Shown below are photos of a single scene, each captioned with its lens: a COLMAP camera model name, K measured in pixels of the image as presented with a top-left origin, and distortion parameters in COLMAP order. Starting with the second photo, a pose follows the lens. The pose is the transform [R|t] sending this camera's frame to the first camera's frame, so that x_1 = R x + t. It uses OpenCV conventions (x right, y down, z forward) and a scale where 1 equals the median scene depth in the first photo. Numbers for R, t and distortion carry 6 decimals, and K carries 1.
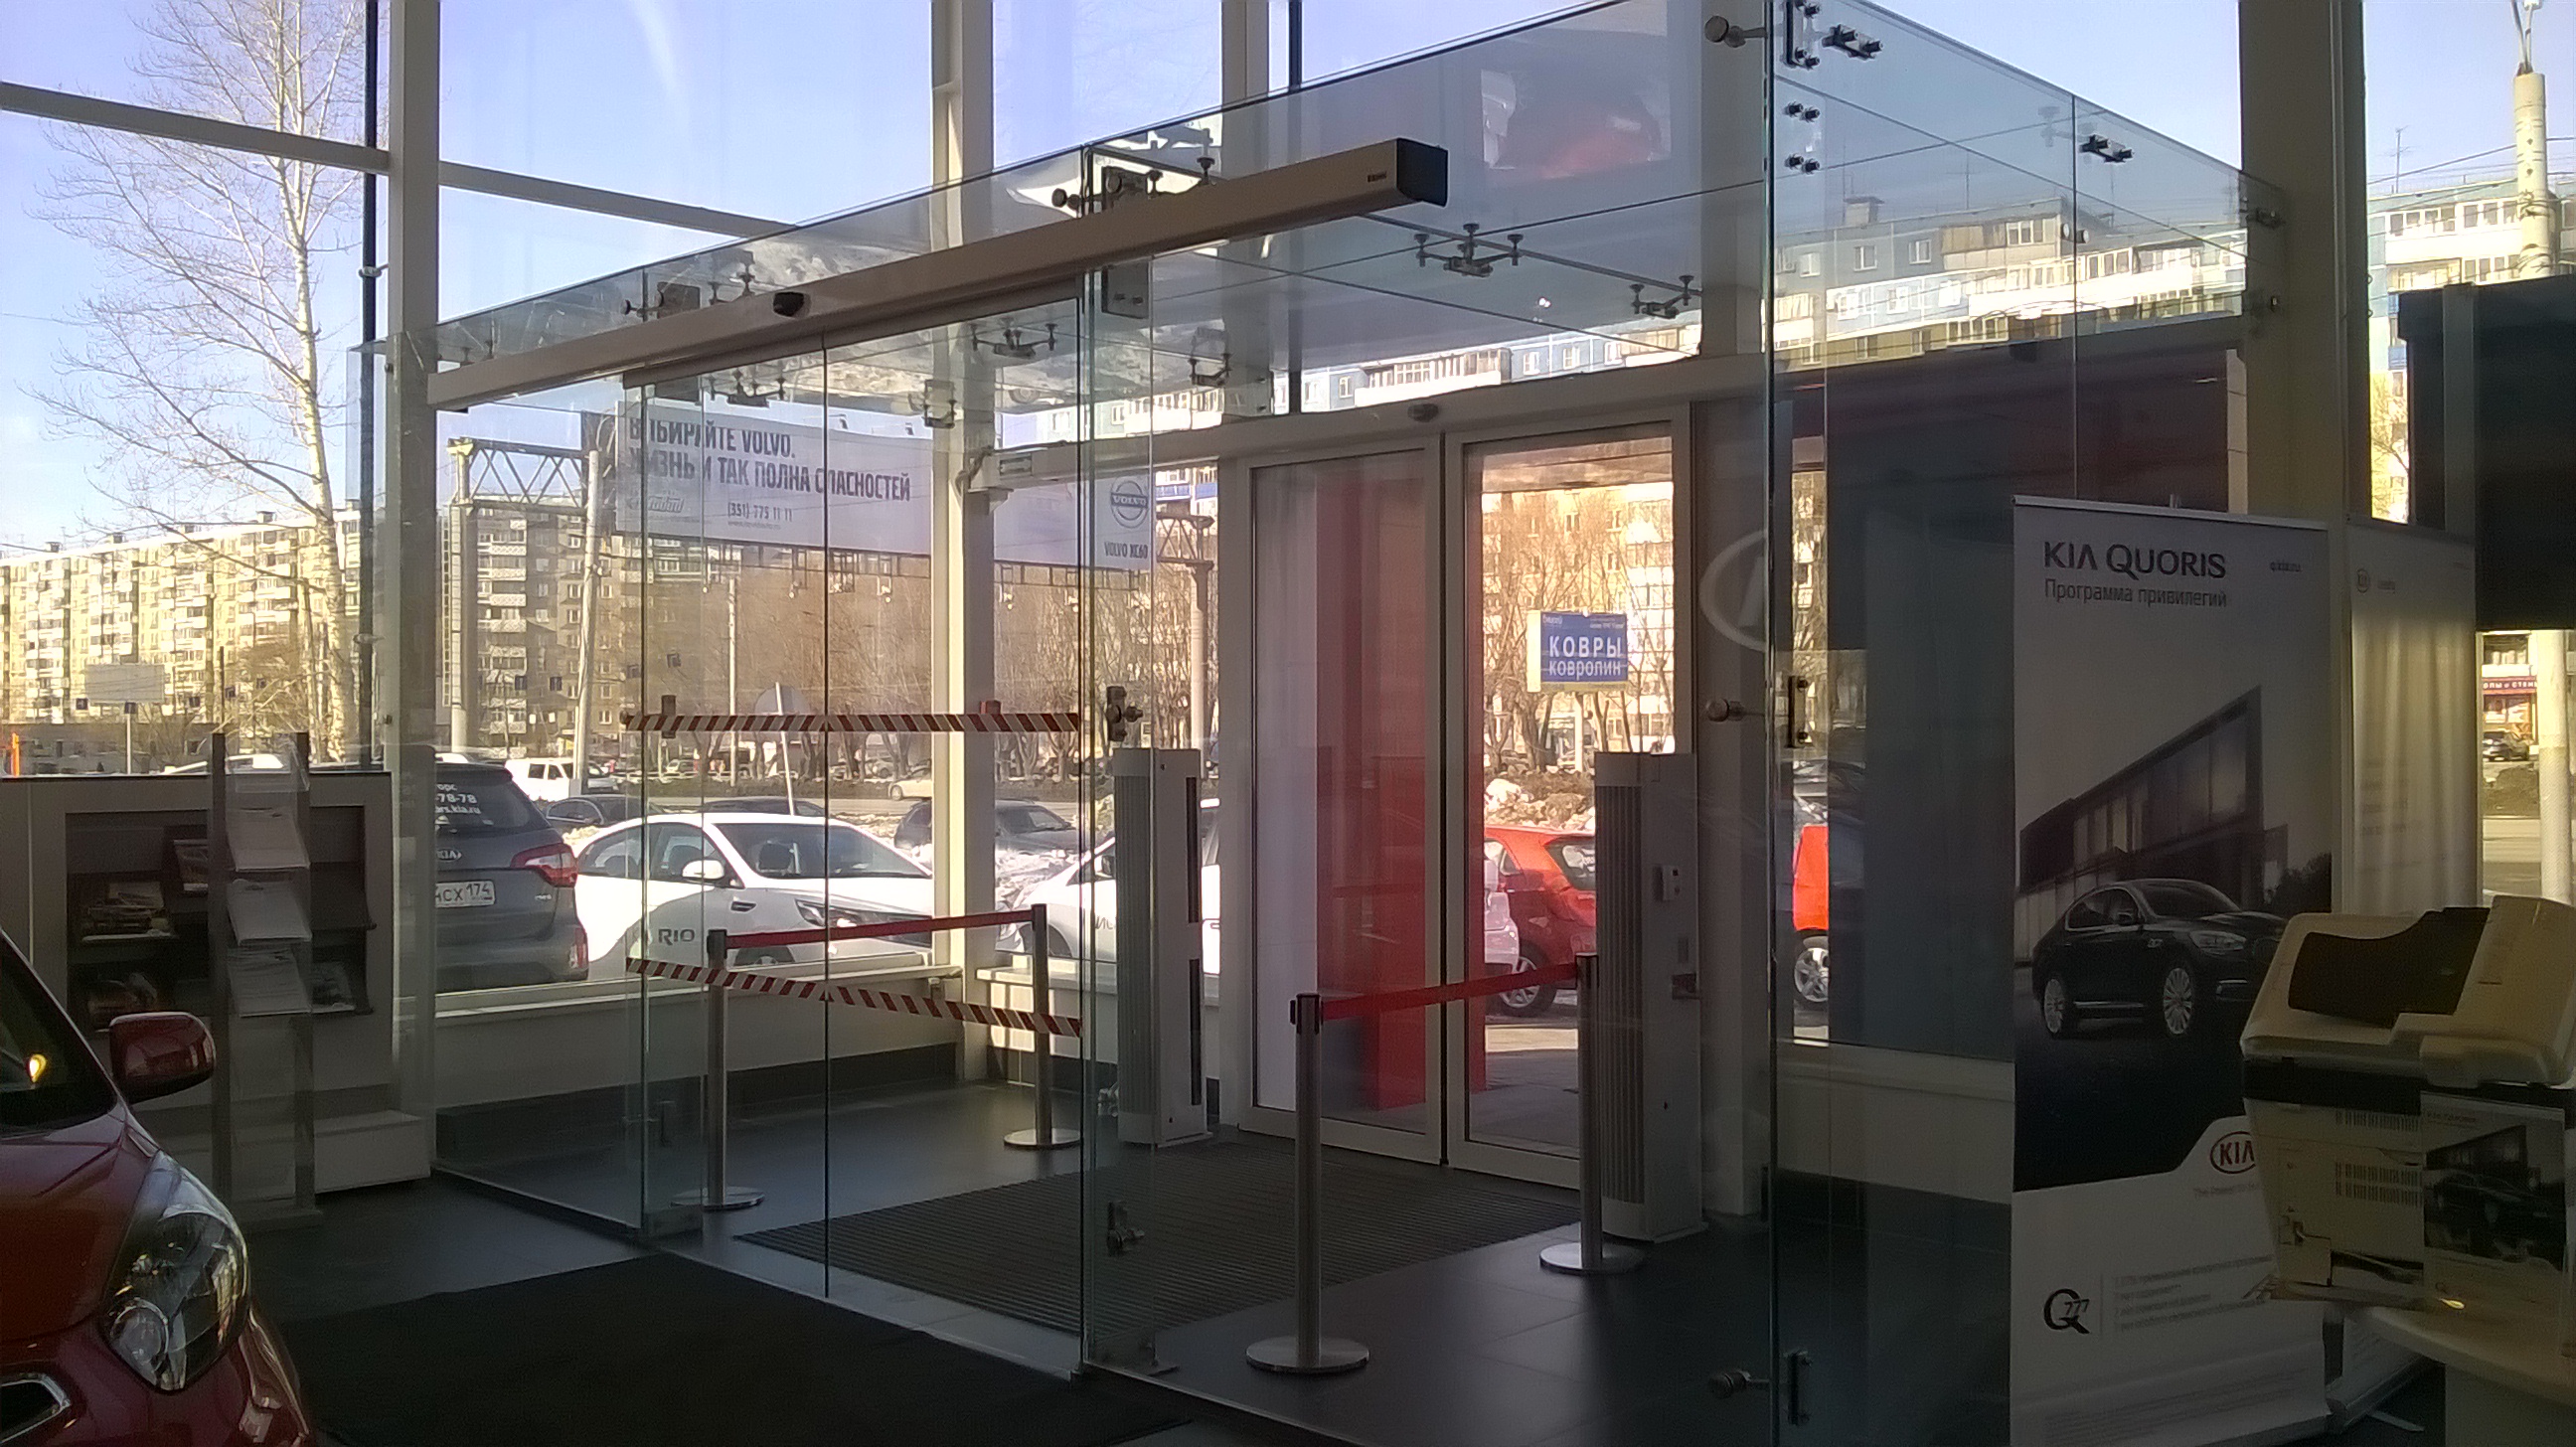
lens RADIAL K [[2241.5, 0, 1287.5], [0, 2241.5, 709.8], [0, 0, 1]] dist [0.031824, -0.096785]
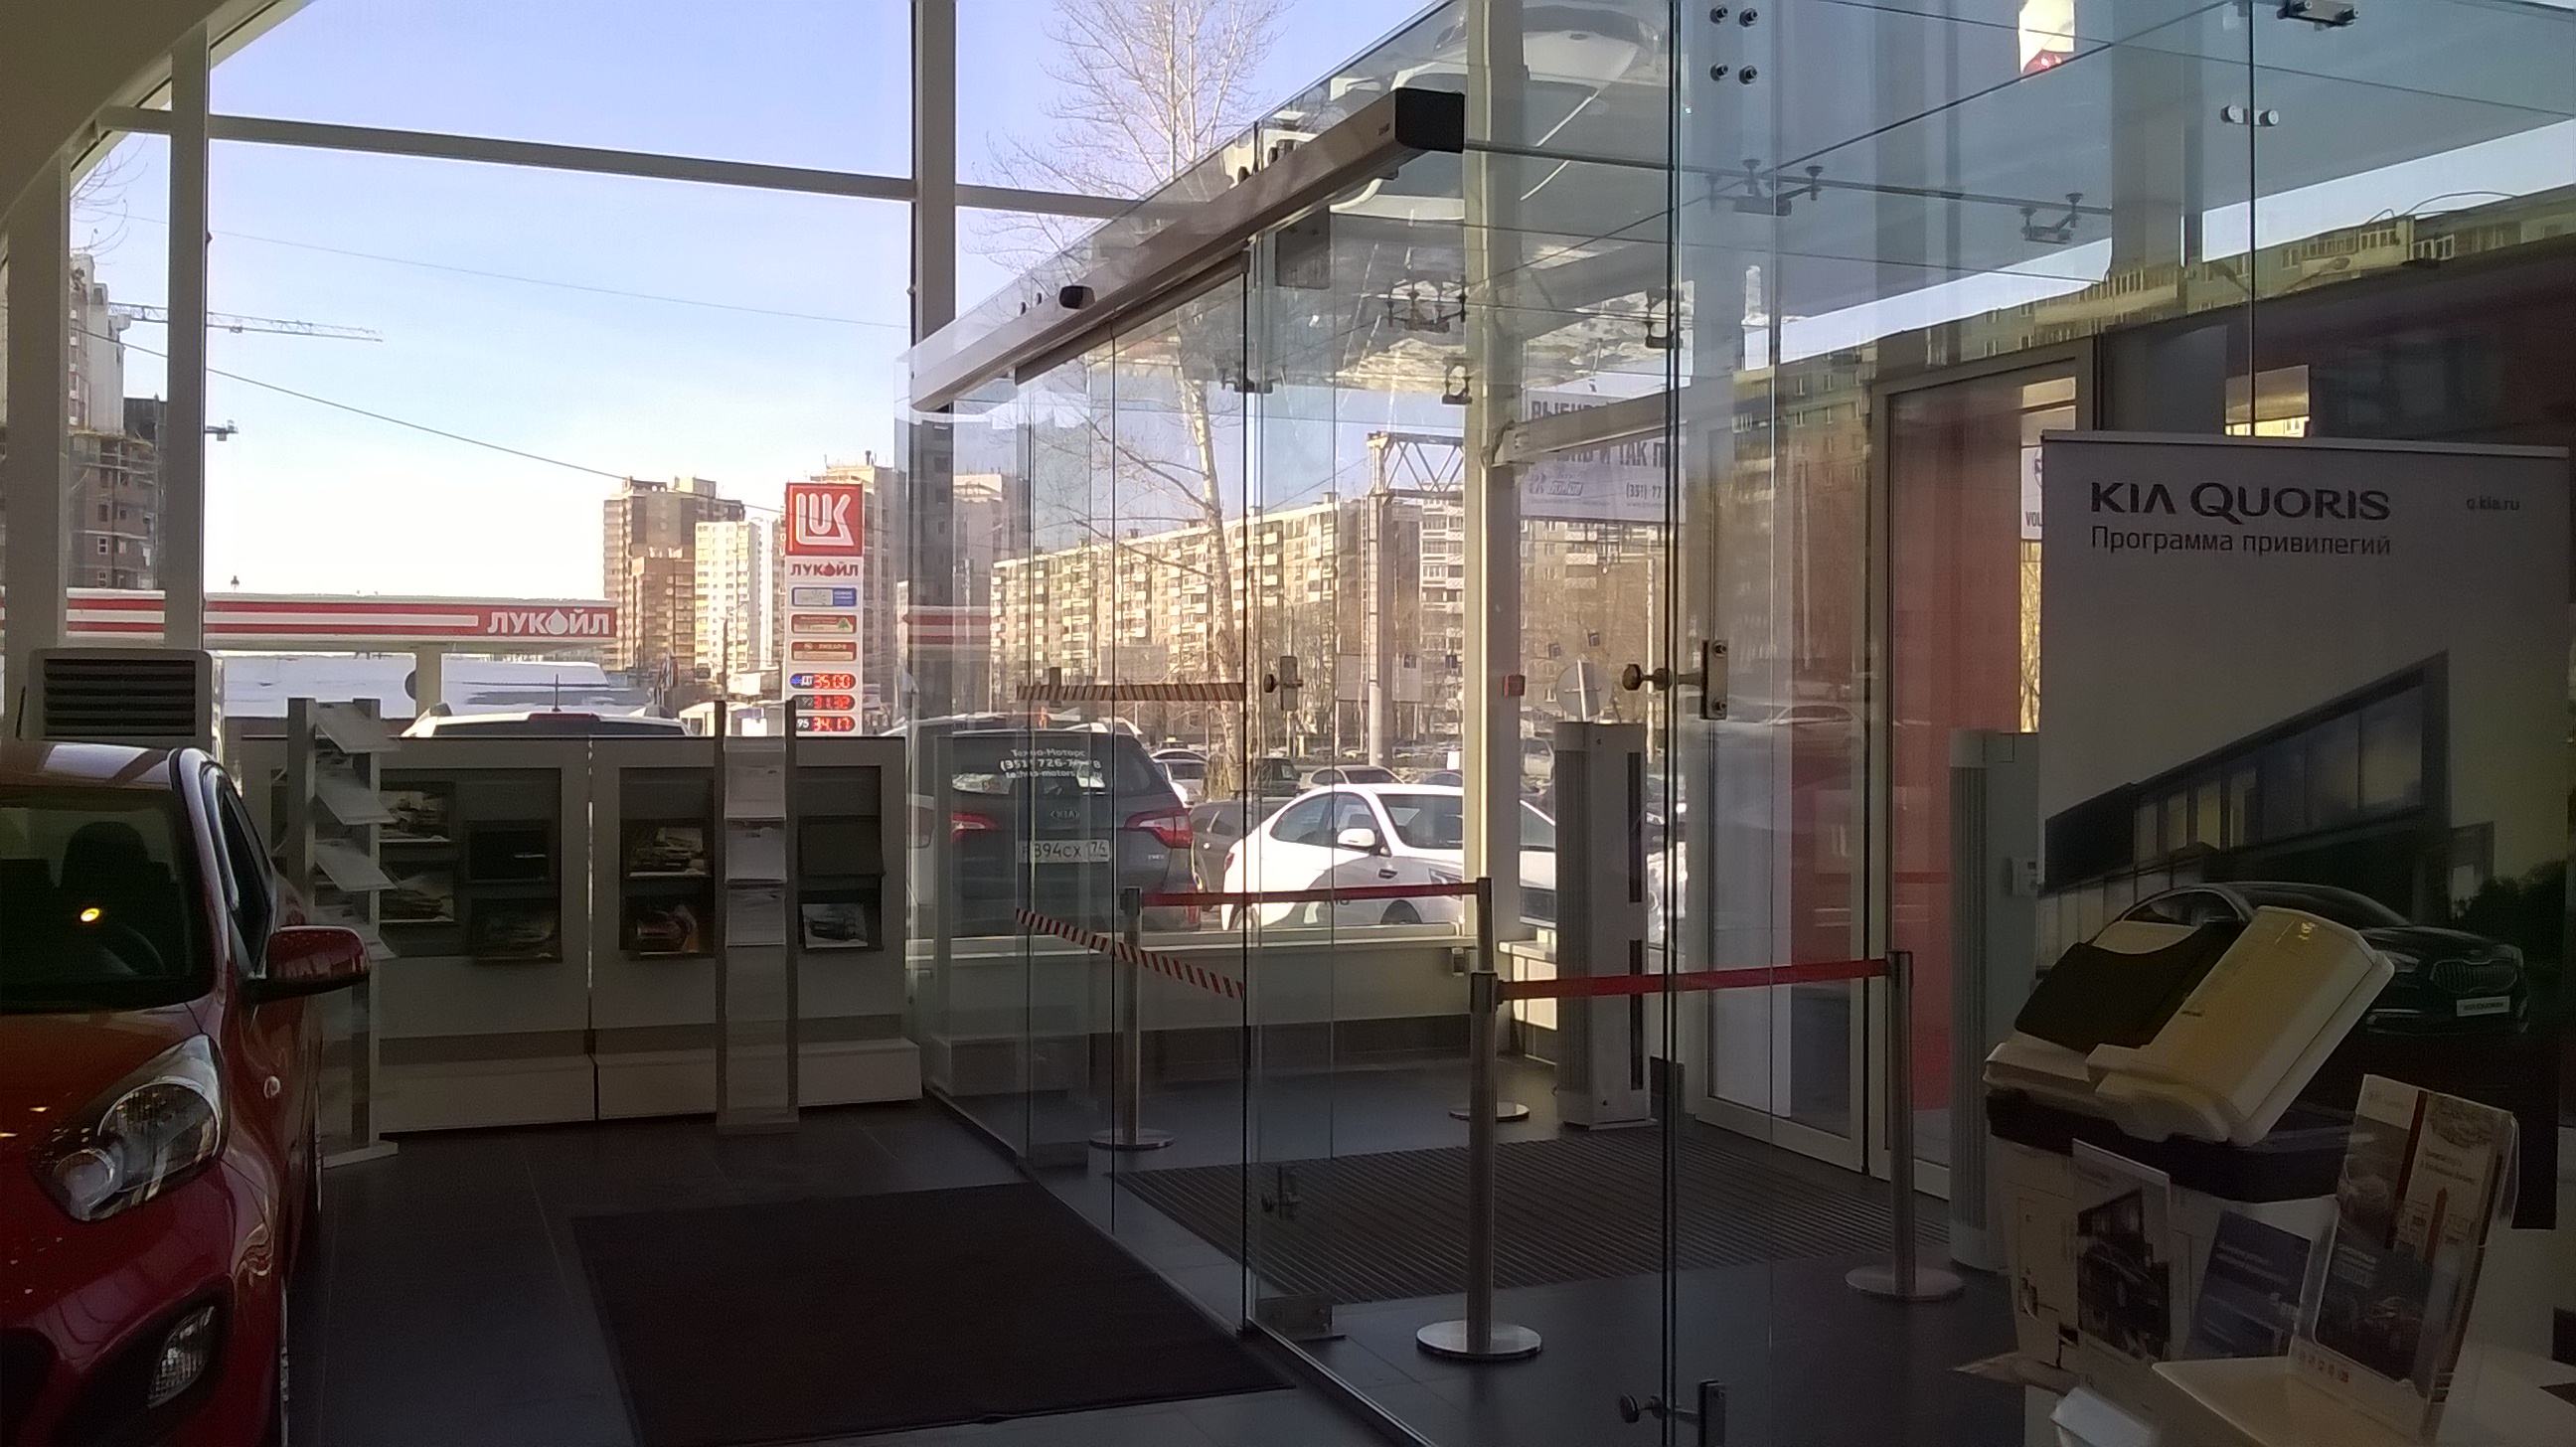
lens RADIAL K [[2241.5, 0, 1287.9], [0, 2241.5, 722.4], [0, 0, 1]] dist [0.031824, -0.096785]
pose [[0.916217, 0.009125, -0.400578, 0.244550], [-0.003022, 0.999870, 0.015864, 0.002348], [0.400671, -0.013324, 0.916125, 0.057151]]
